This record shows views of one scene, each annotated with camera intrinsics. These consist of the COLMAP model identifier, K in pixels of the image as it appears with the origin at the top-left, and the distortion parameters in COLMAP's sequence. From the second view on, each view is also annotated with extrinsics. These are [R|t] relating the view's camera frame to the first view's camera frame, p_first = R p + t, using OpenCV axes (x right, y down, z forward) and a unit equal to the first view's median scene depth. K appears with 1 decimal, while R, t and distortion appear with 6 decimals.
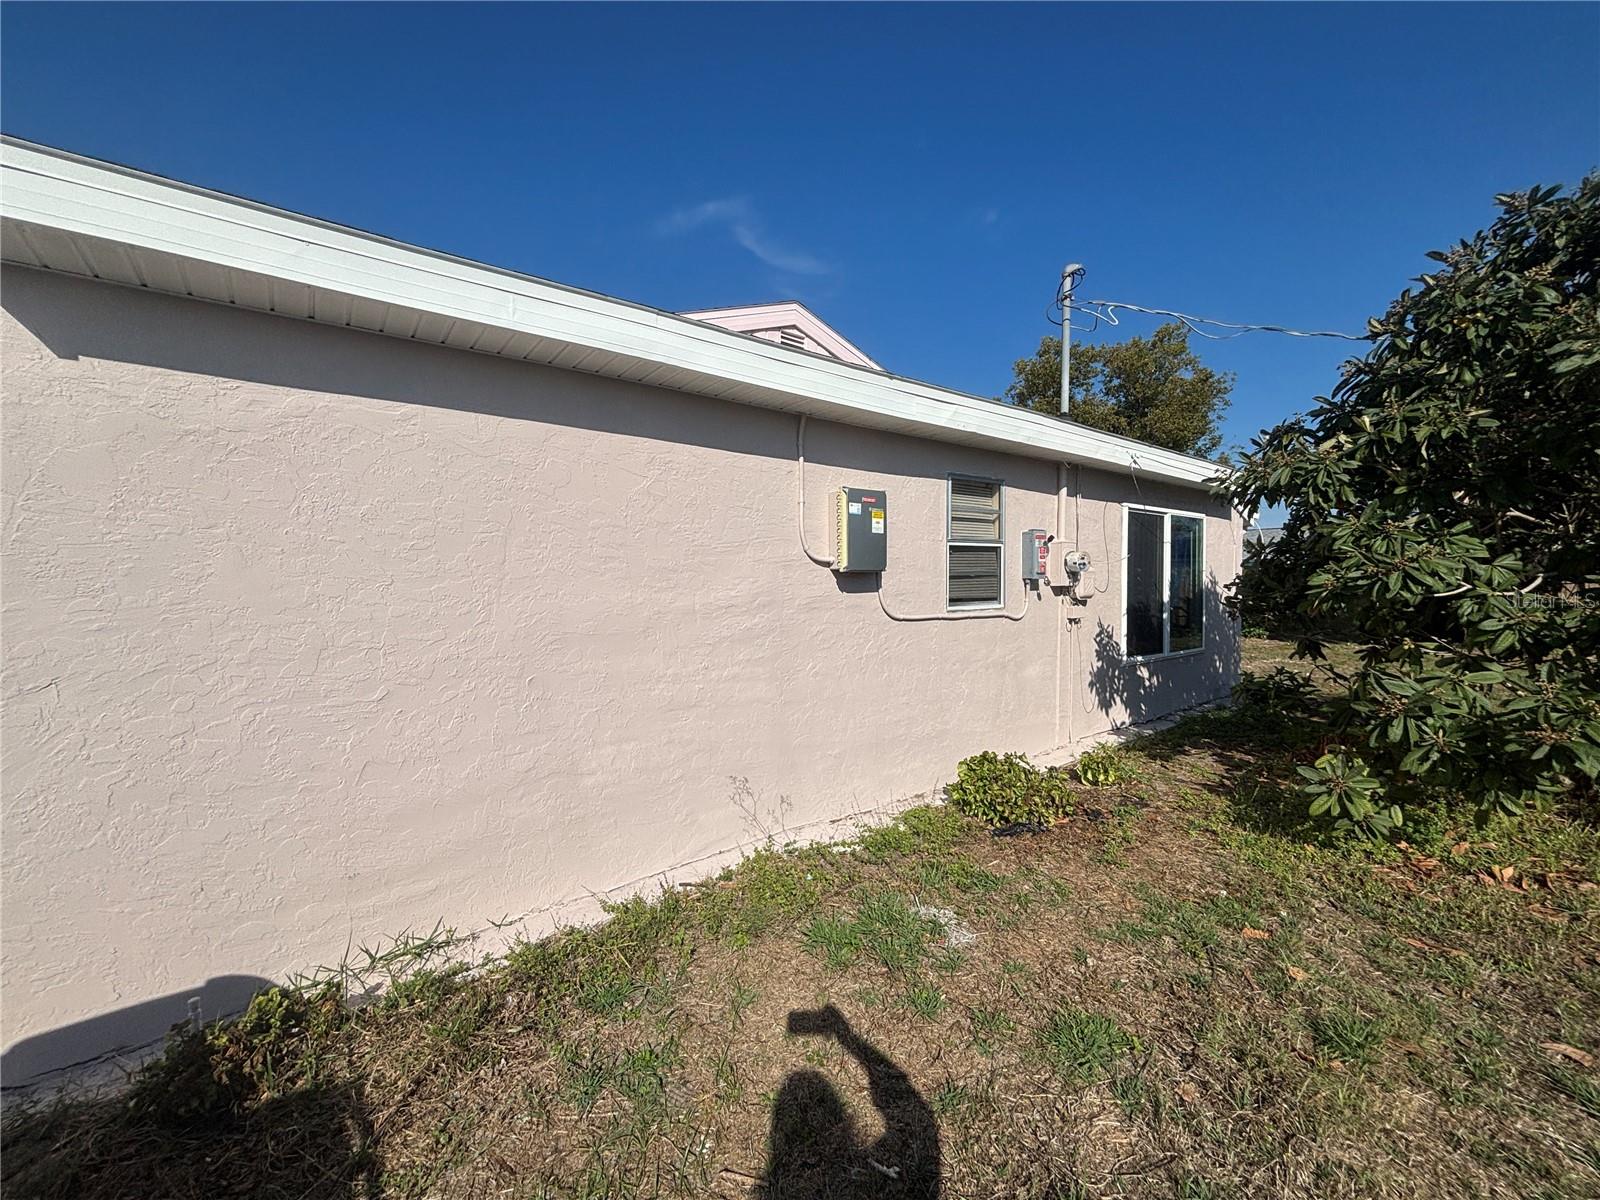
lens RADIAL K [[642.1, 0, 796.8], [0, 642.1, 597.4], [0, 0, 1]] dist [0.001468, -0.000382]
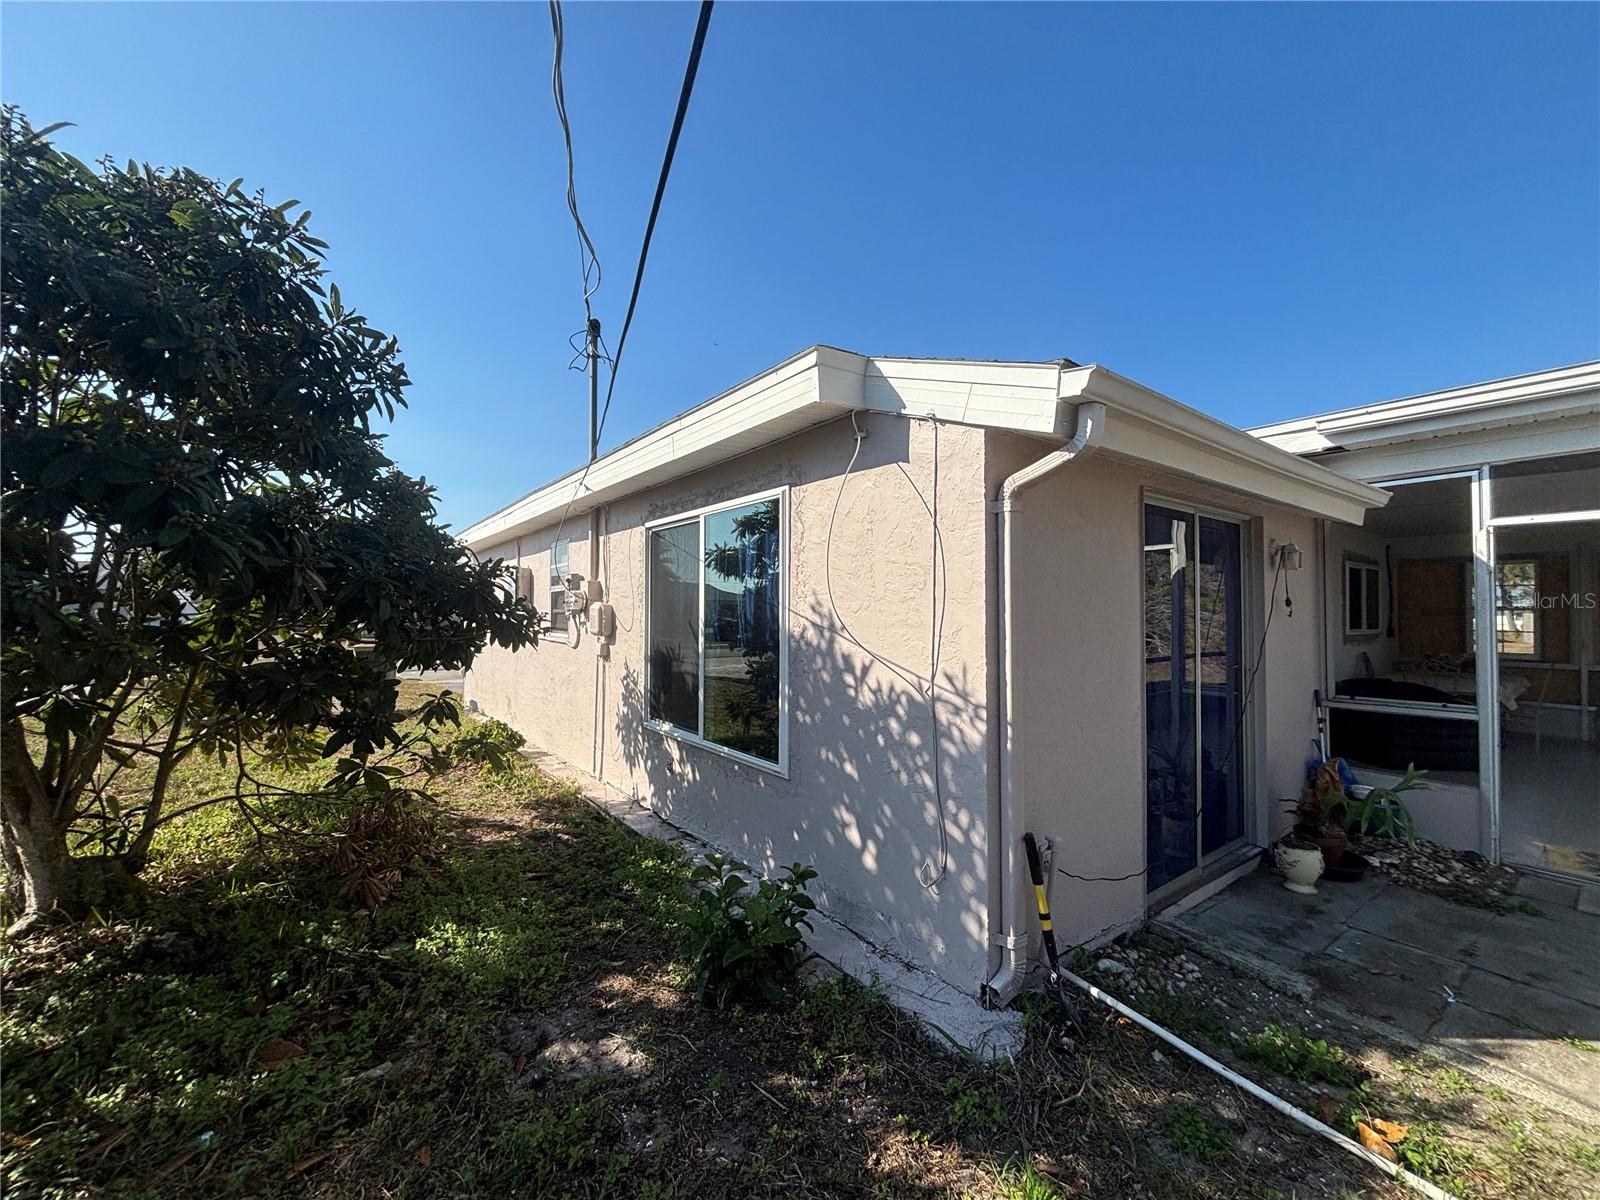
lens RADIAL K [[642.1, 0, 803.4], [0, 642.1, 597.1], [0, 0, 1]] dist [0.001468, -0.000382]
pose [[-0.016172, -0.021807, -0.999631, 2.185957], [-0.032037, 0.999260, -0.021281, -0.070372], [0.999356, 0.031681, -0.016859, 2.013338]]
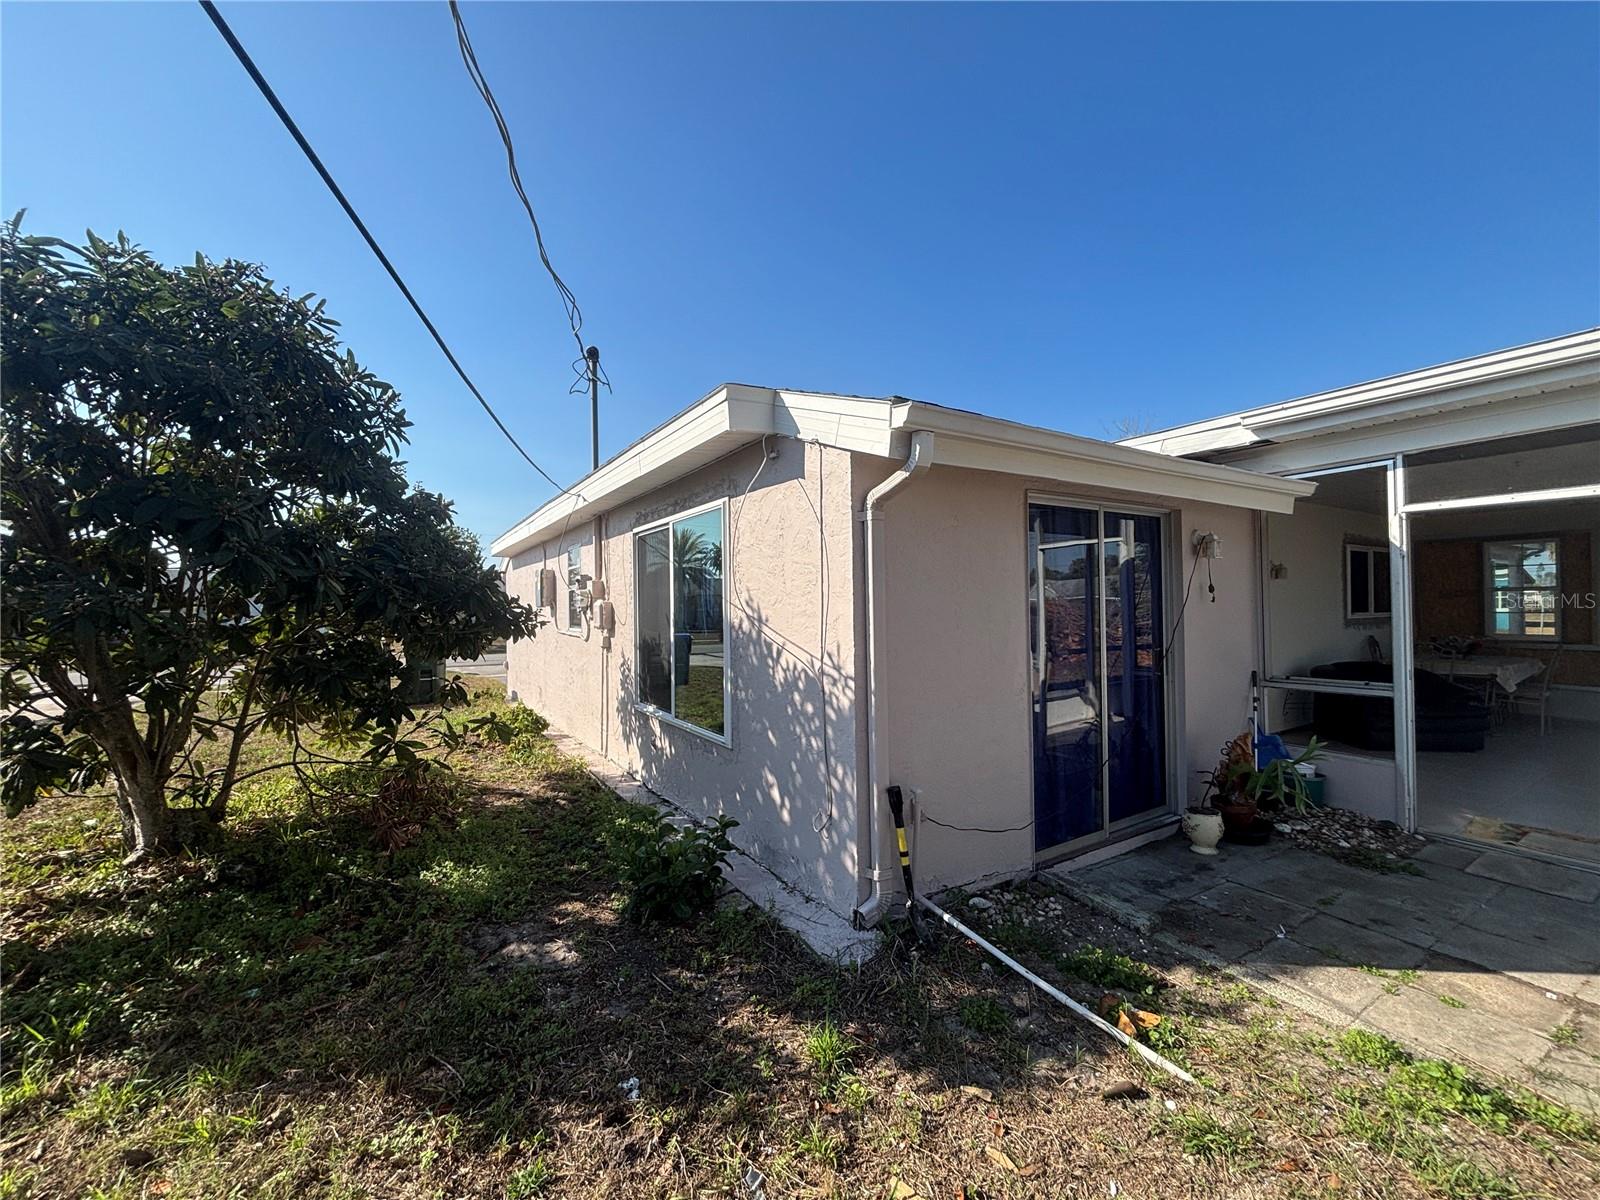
lens RADIAL K [[642.1, 0, 803.7], [0, 642.1, 594.2], [0, 0, 1]] dist [0.001468, -0.000382]
pose [[-0.095382, -0.014006, -0.995342, 2.324180], [-0.014755, 0.999811, -0.012655, -0.075501], [0.995331, 0.013480, -0.095571, 2.205312]]
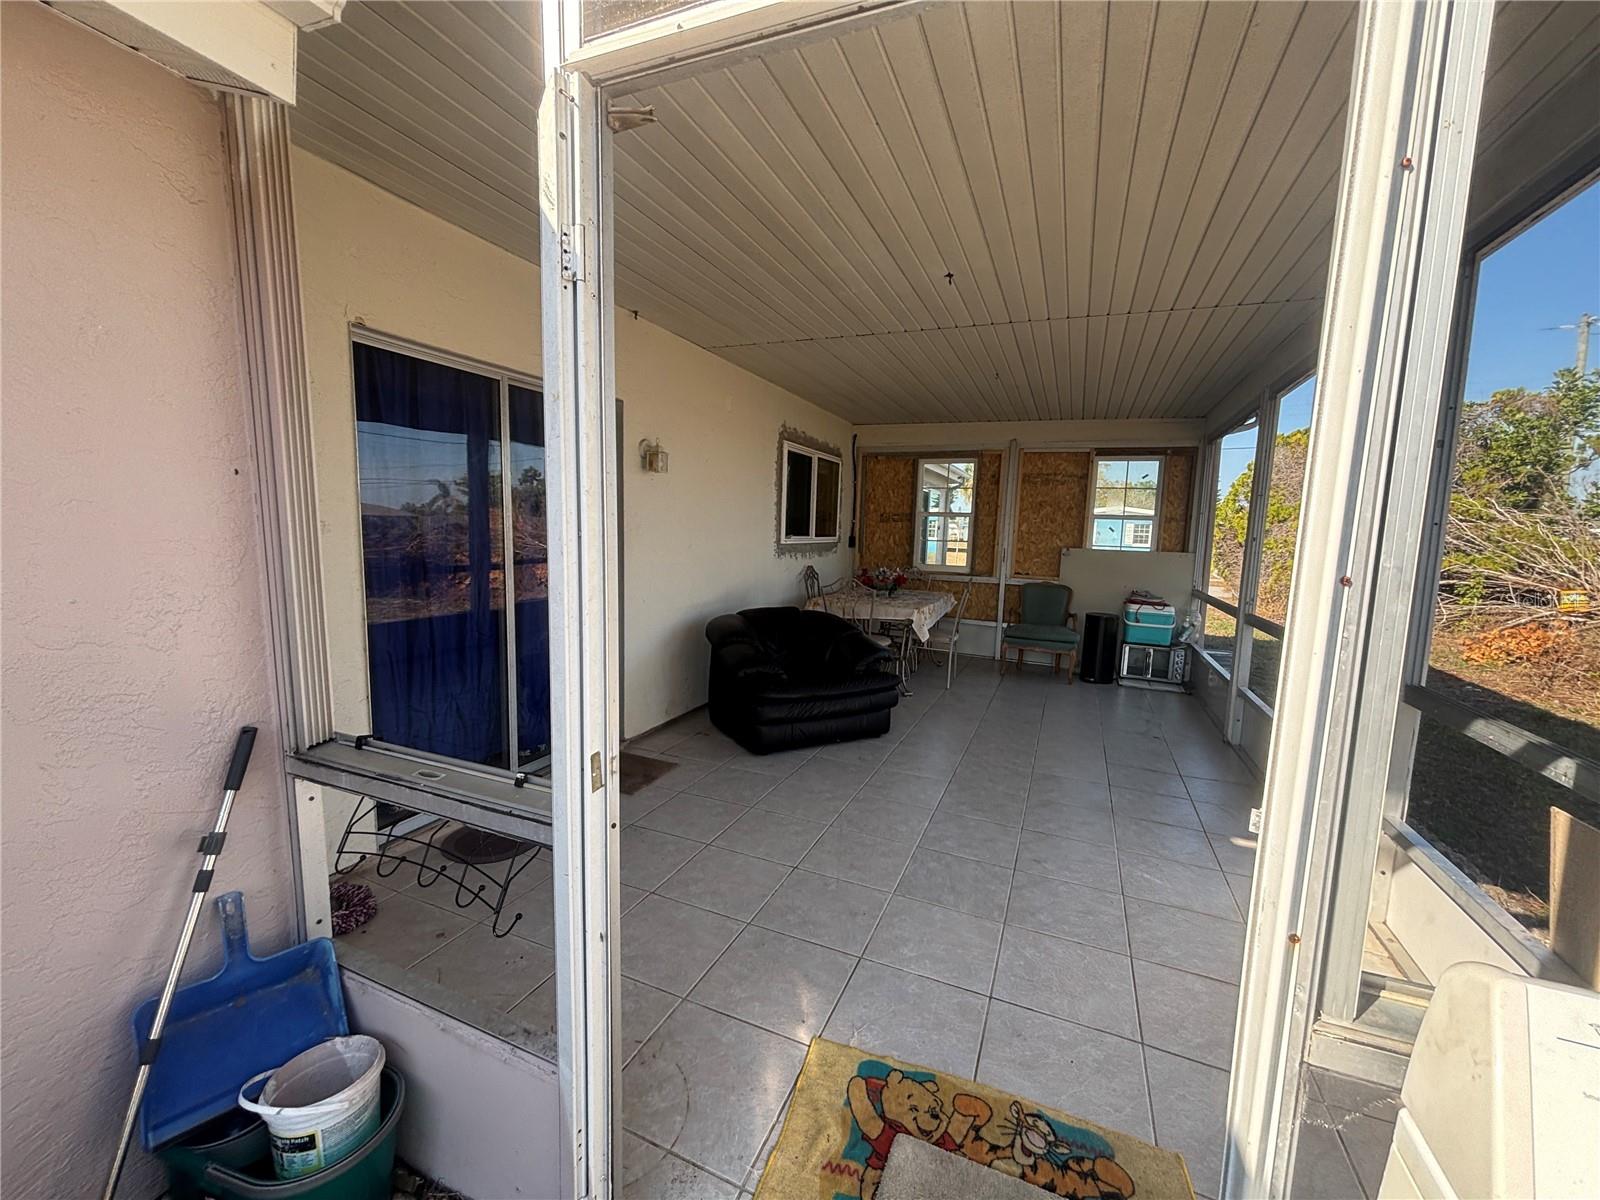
lens RADIAL K [[642.1, 0, 790.0], [0, 642.1, 607.1], [0, 0, 1]] dist [0.001468, -0.000382]
pose [[0.481765, 0.127044, -0.867042, 1.351524], [-0.054091, 0.991859, 0.115278, -0.076708], [0.874629, -0.008638, 0.484716, 3.124407]]
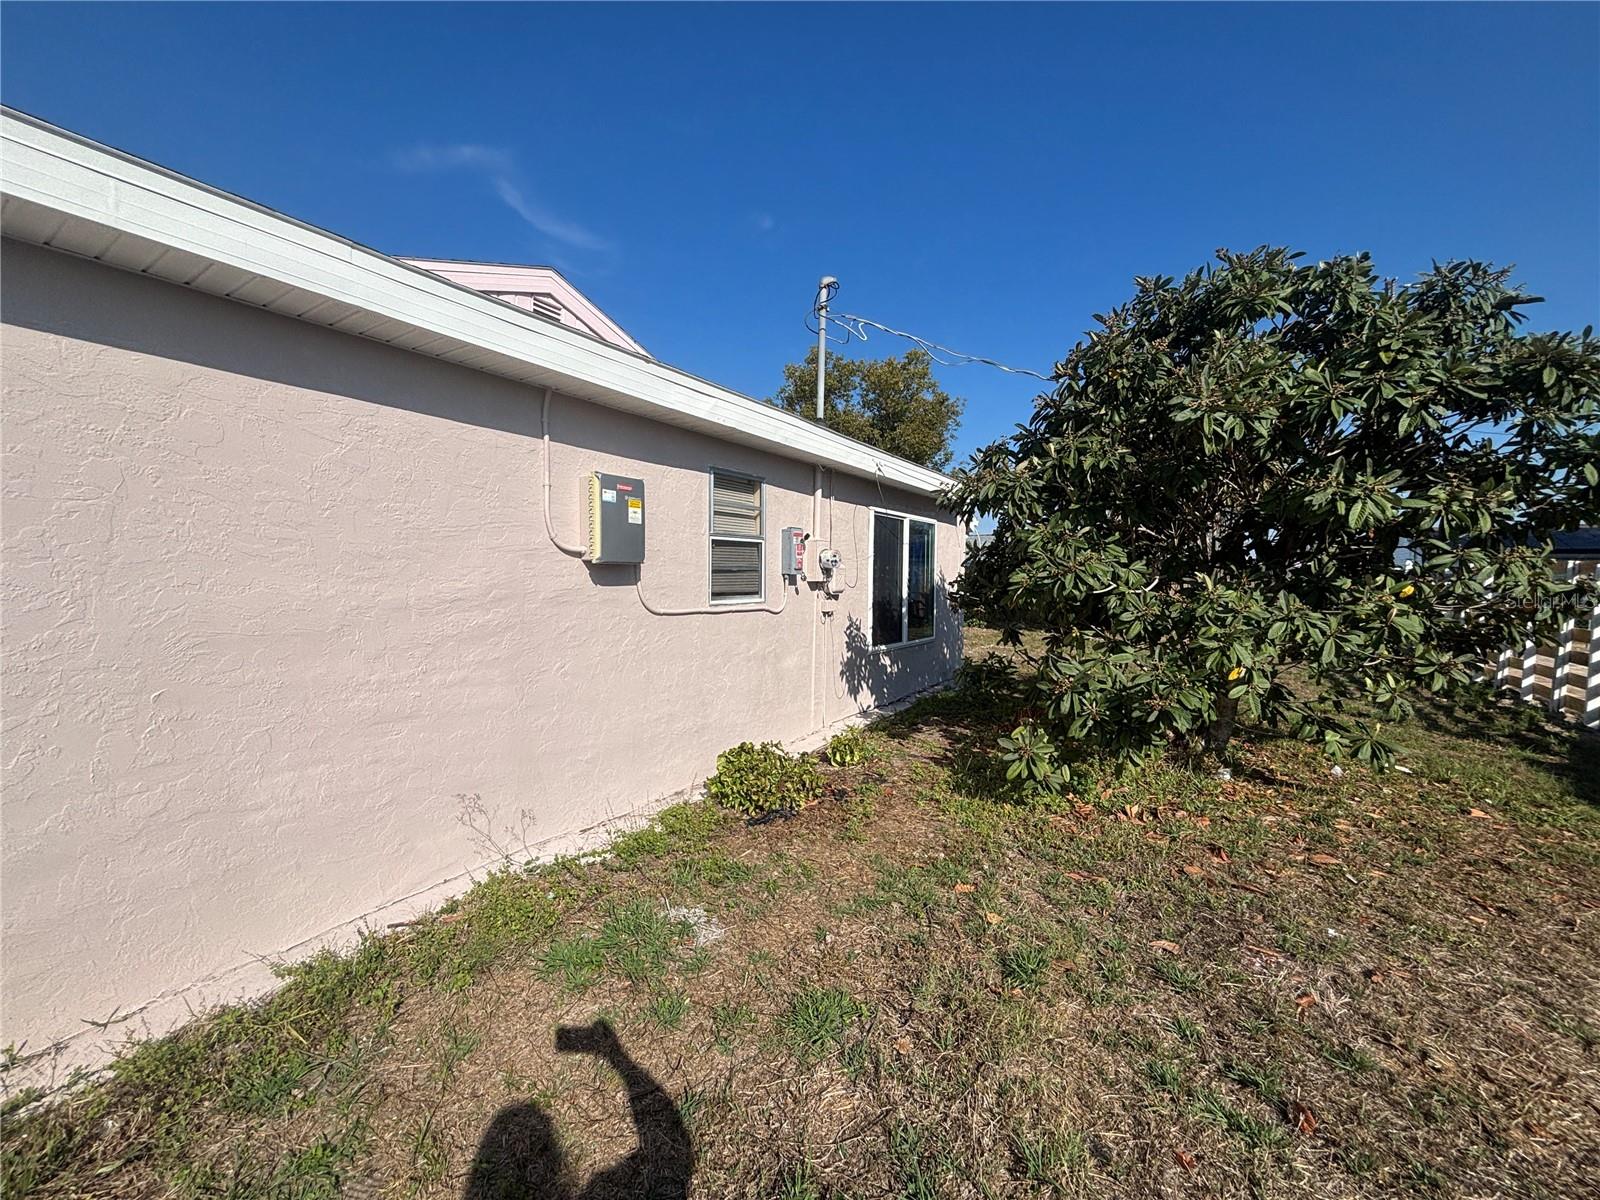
lens RADIAL K [[642.1, 0, 792.7], [0, 642.1, 600.0], [0, 0, 1]] dist [0.001468, -0.000382]
pose [[0.943258, 0.002522, 0.332052, 0.034832], [-0.007604, 0.999873, 0.014005, -0.002274], [-0.331974, -0.015735, 0.943157, 0.022318]]
